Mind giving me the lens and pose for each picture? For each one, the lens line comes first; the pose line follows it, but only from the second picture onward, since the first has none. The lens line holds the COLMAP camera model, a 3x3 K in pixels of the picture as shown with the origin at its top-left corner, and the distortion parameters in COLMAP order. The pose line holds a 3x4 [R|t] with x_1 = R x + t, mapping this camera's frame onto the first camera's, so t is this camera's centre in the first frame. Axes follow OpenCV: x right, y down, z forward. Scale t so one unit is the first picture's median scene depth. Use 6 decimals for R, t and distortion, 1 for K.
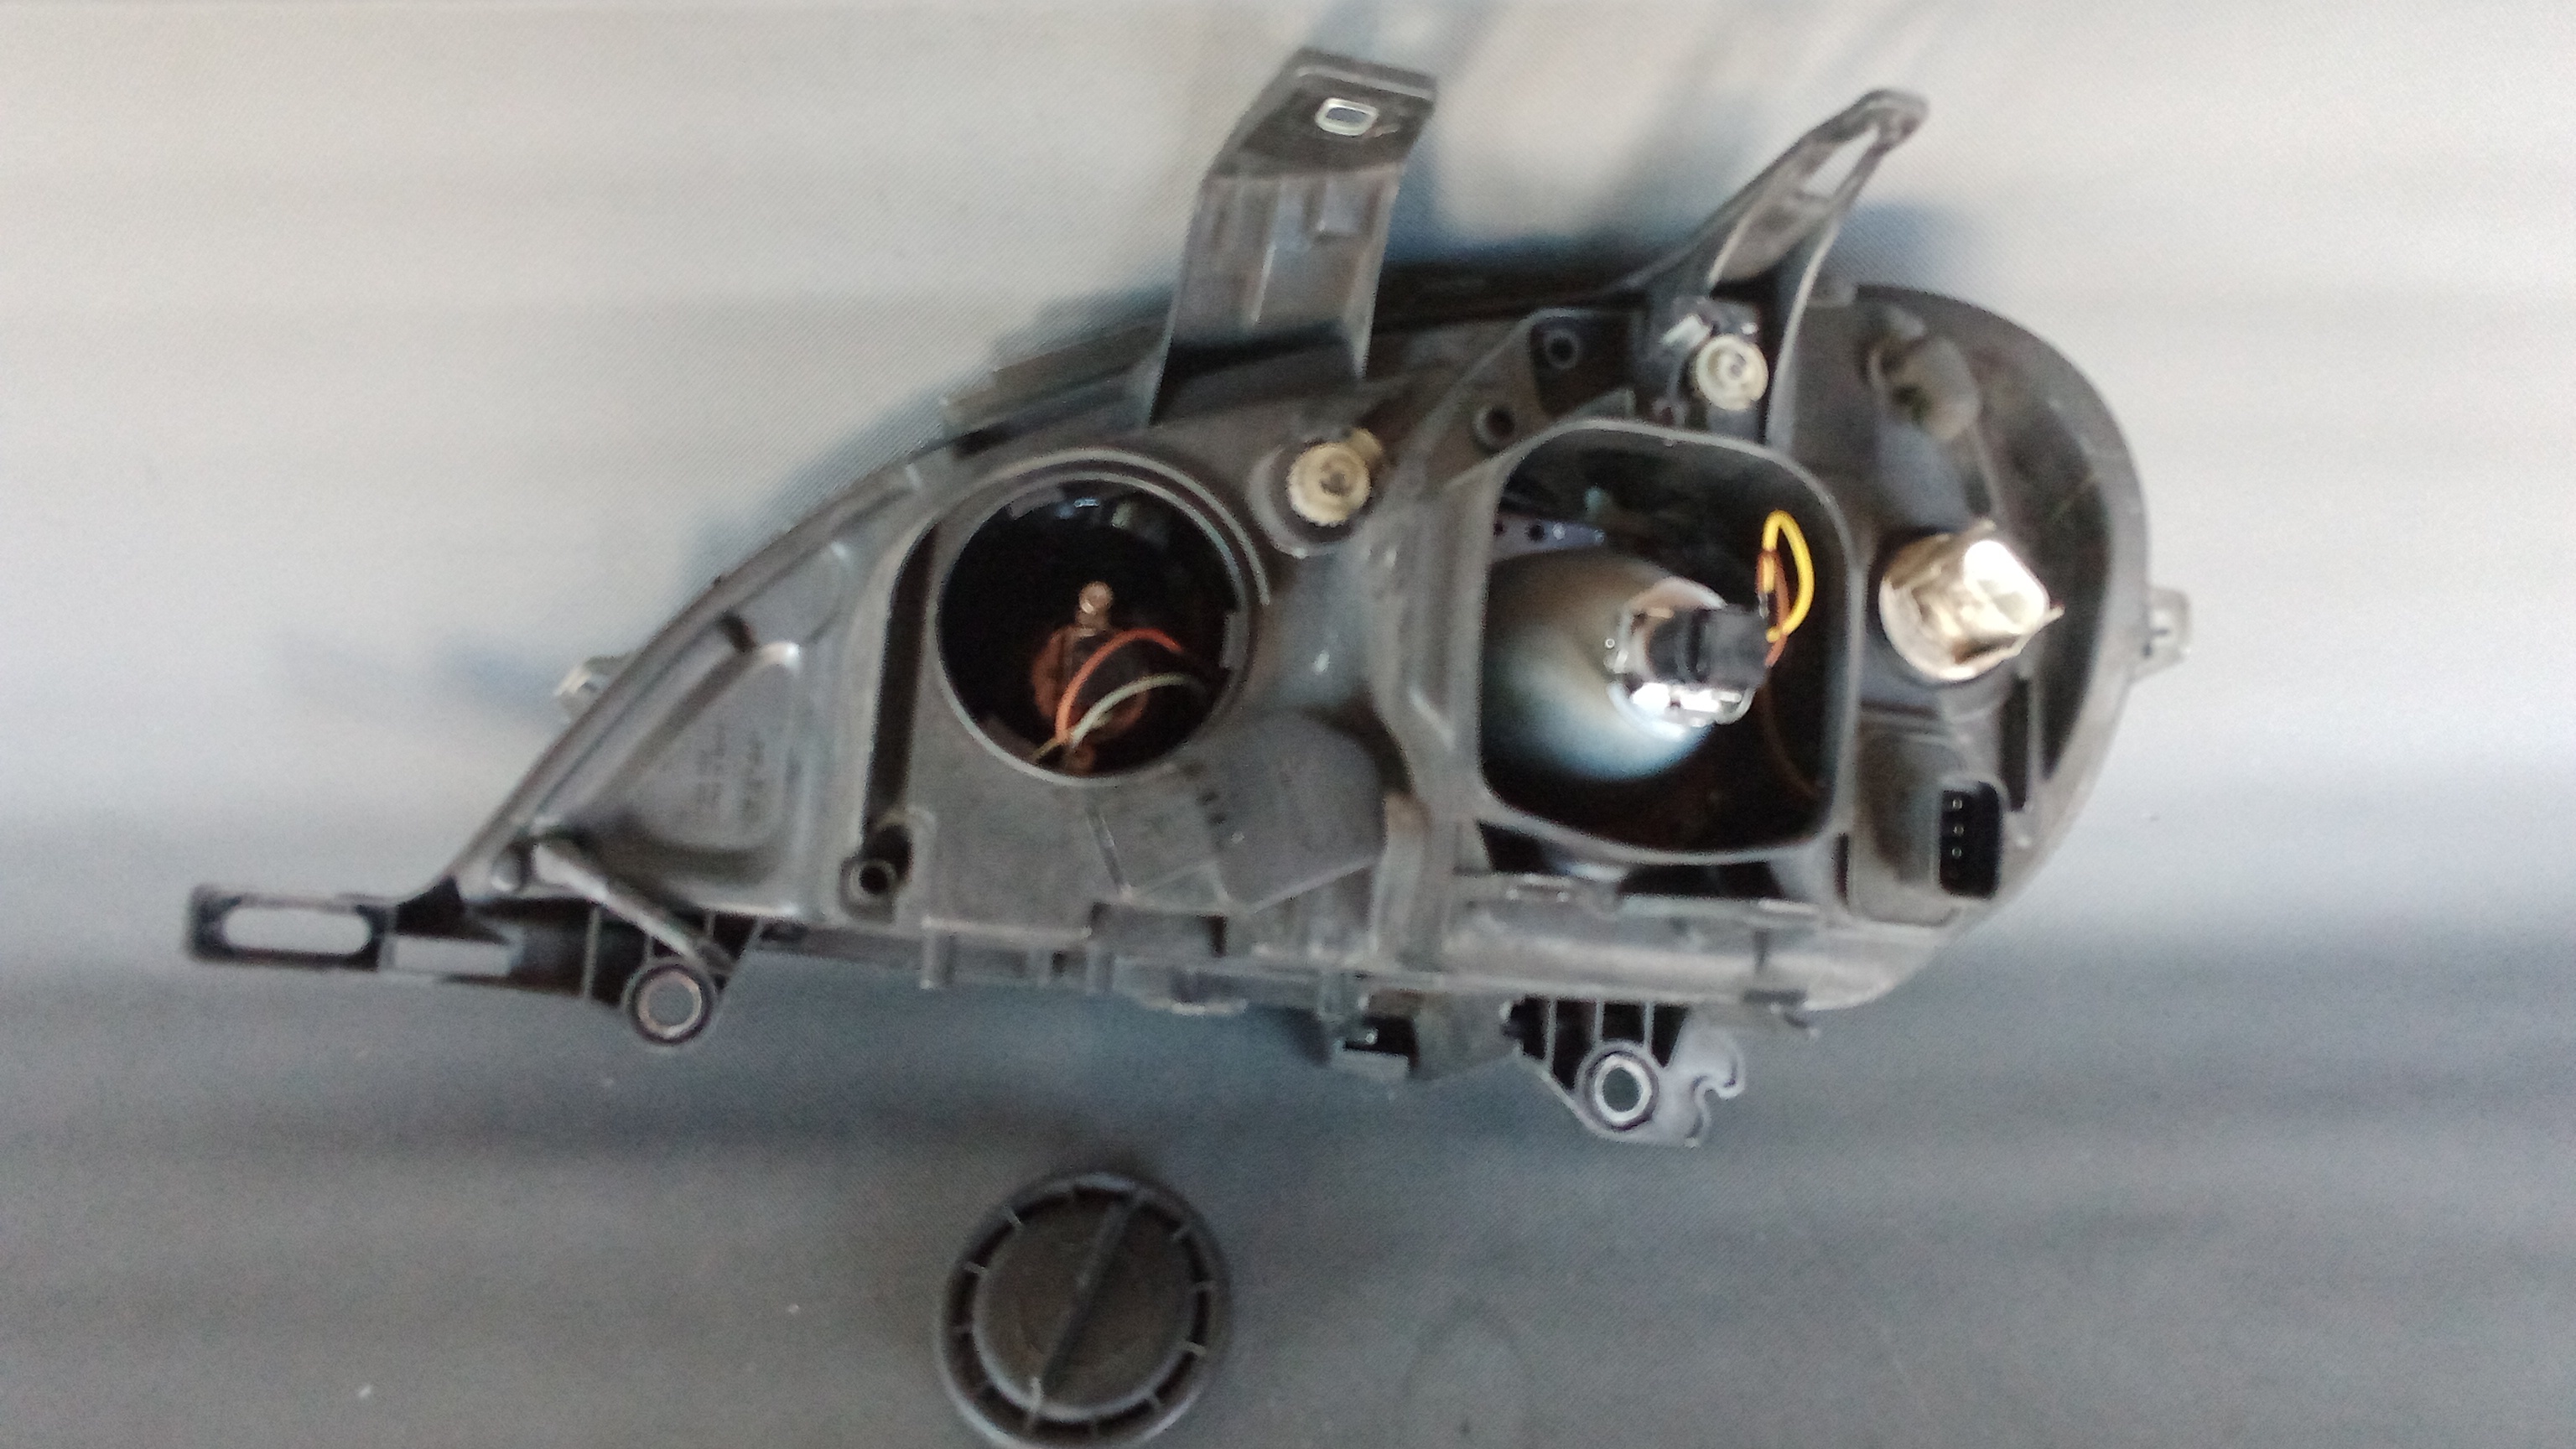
lens RADIAL K [[1931.6, 0, 1288.0], [0, 1931.6, 724.5], [0, 0, 1]] dist [-0.000536, 0.000731]
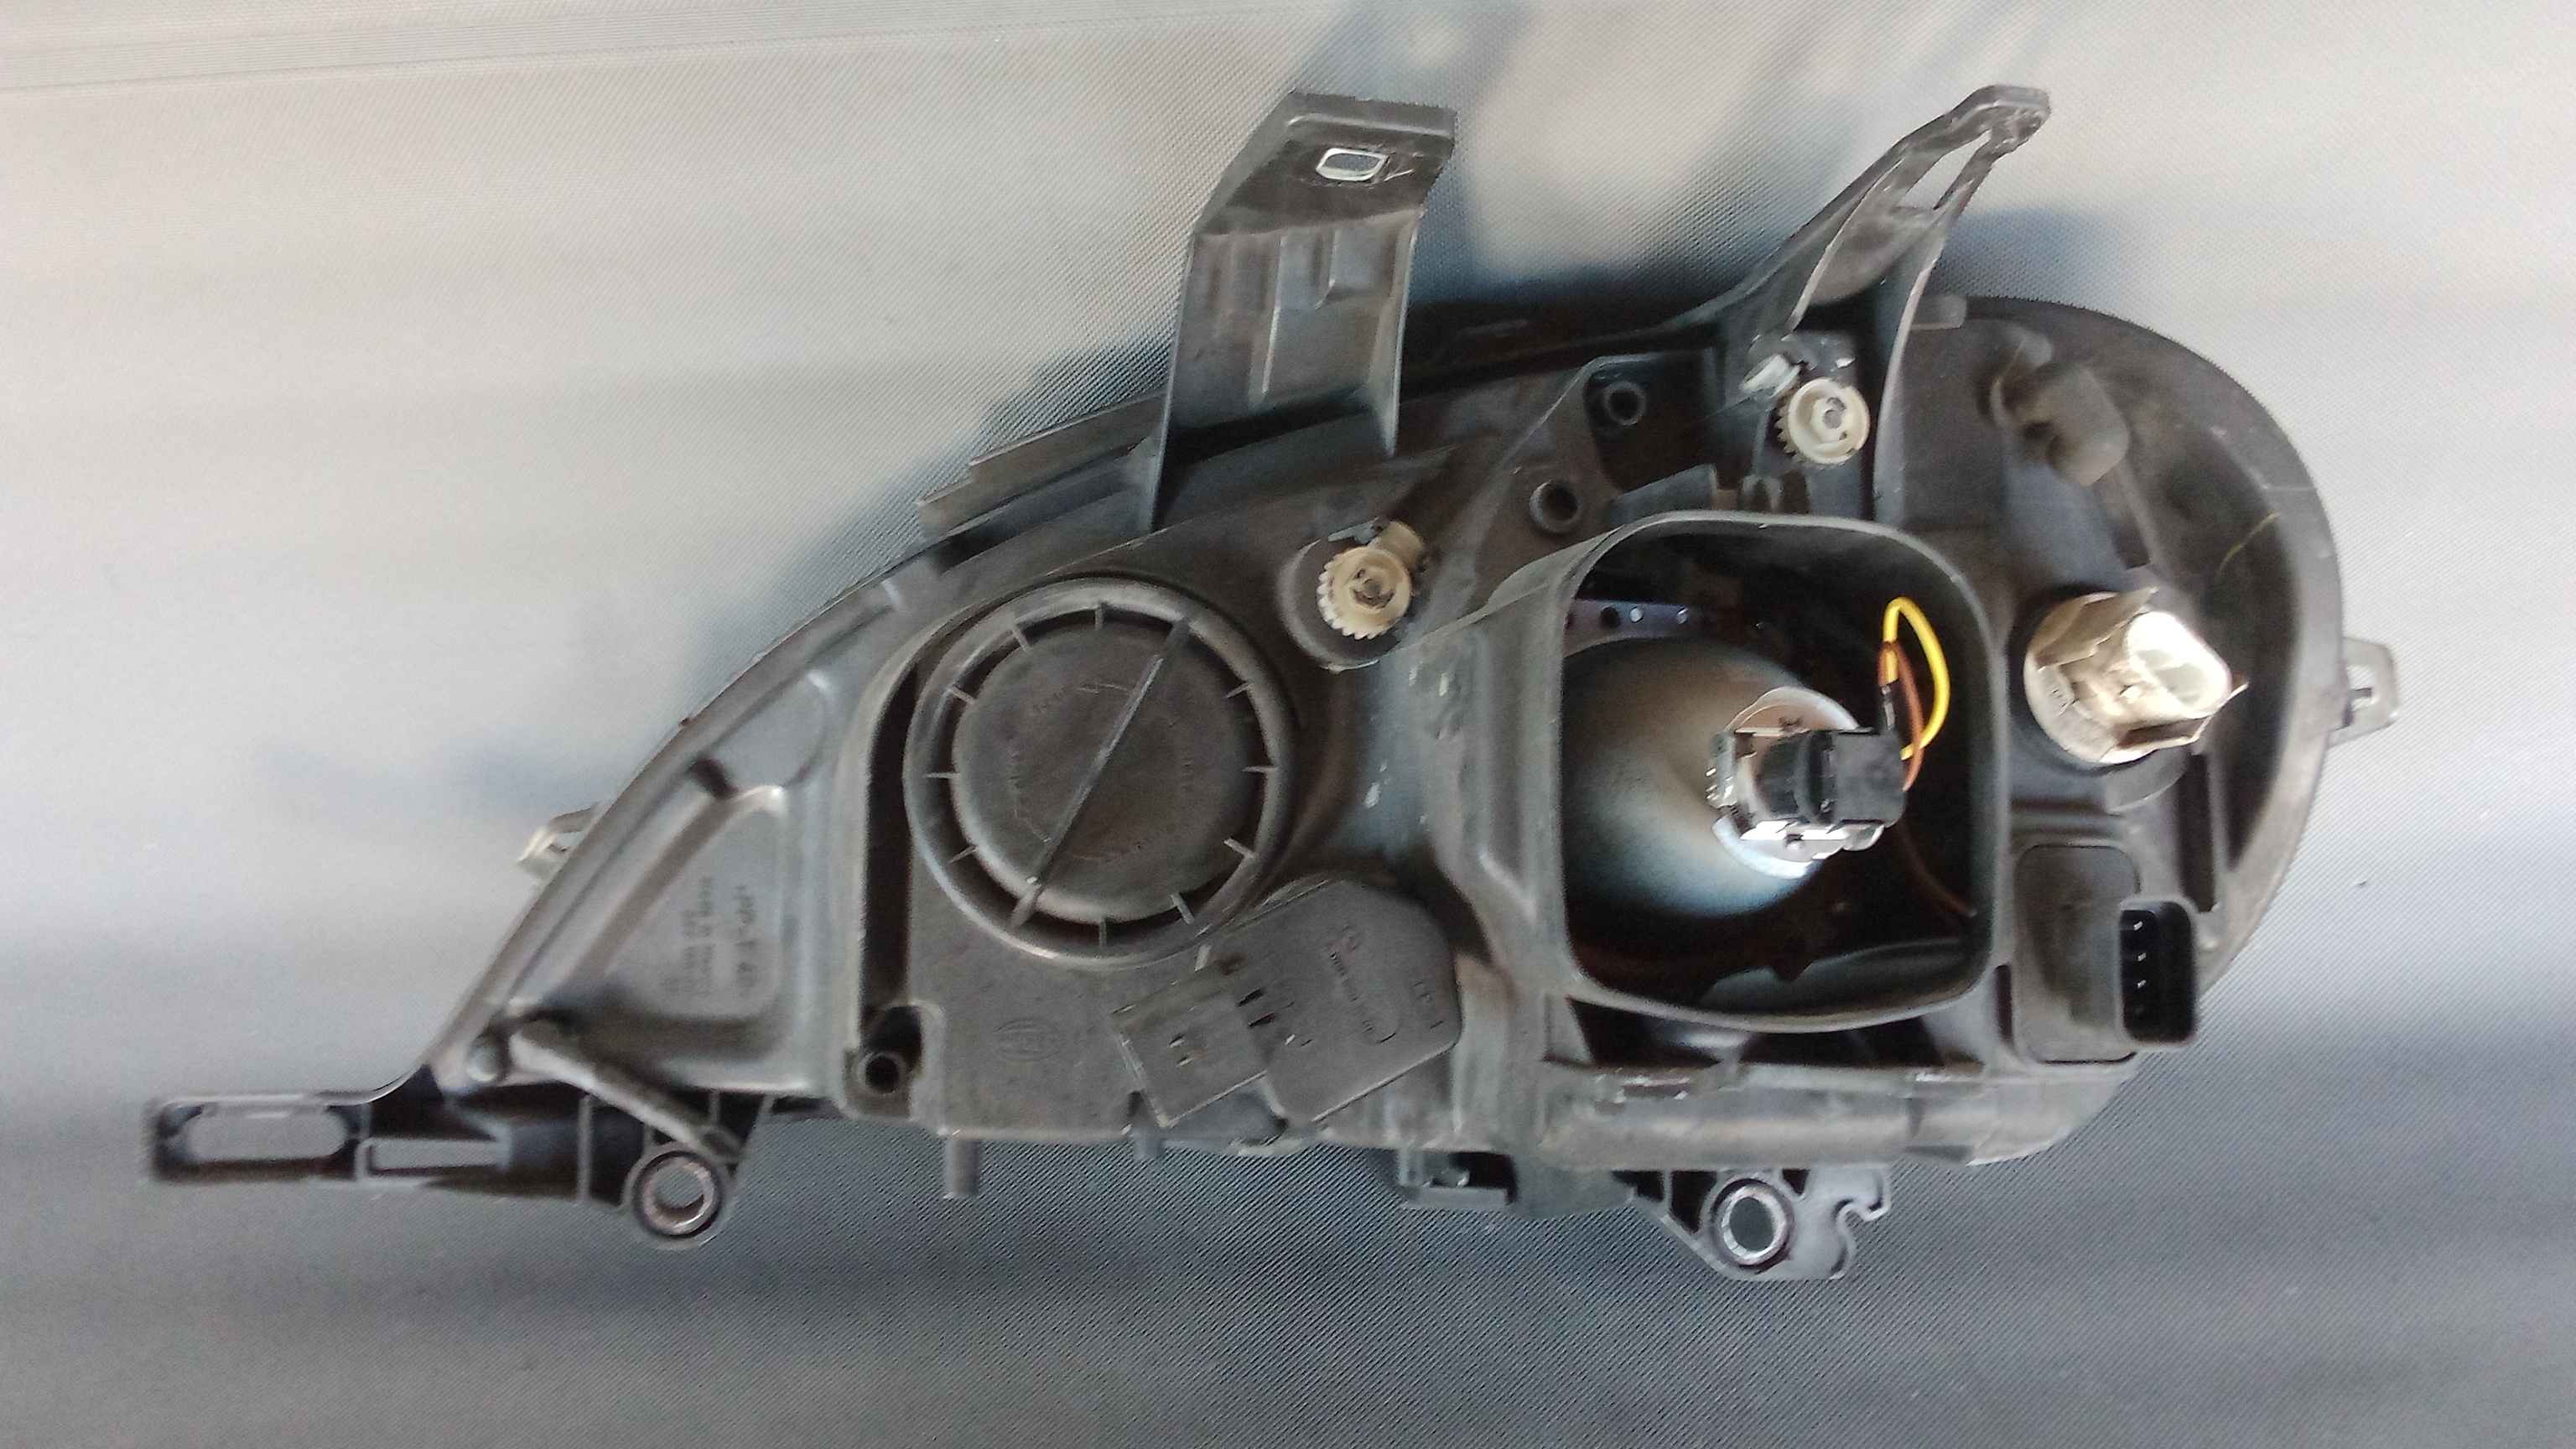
lens RADIAL K [[1974.6, 0, 1288.0], [0, 1974.6, 724.5], [0, 0, 1]] dist [-0.001314, -0.008499]
pose [[0.996372, -0.078889, -0.031934, 0.010619], [0.079826, 0.996380, 0.029228, -0.092806], [0.029512, -0.031671, 0.999063, 0.121727]]
